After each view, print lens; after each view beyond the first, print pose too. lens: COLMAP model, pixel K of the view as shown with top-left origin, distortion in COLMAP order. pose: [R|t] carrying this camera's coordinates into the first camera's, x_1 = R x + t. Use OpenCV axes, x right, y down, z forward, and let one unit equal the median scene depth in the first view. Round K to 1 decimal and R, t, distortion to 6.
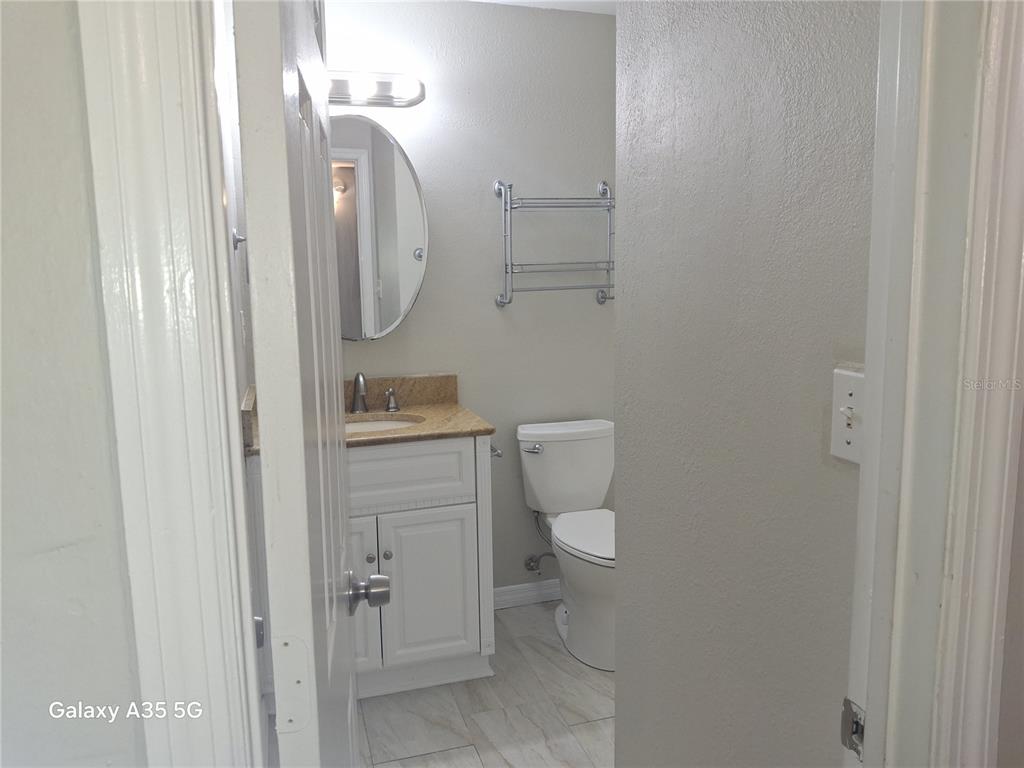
lens RADIAL K [[750.3, 0, 512.0], [0, 750.3, 384.0], [0, 0, 1]] dist [0.090597, -0.167799]
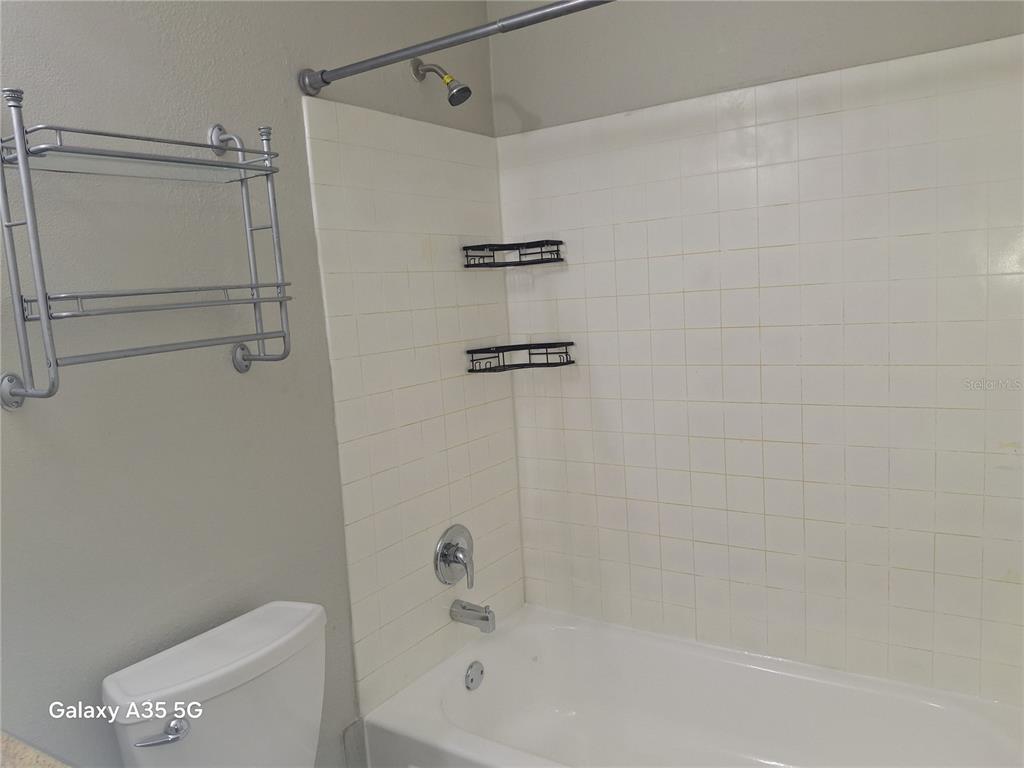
lens RADIAL K [[750.3, 0, 512.0], [0, 750.3, 384.0], [0, 0, 1]] dist [0.090597, -0.167799]
pose [[0.754472, -0.114202, 0.646320, -0.074327], [0.146865, 0.989151, 0.003338, -0.078012], [-0.639689, 0.092404, 0.763059, 0.534155]]
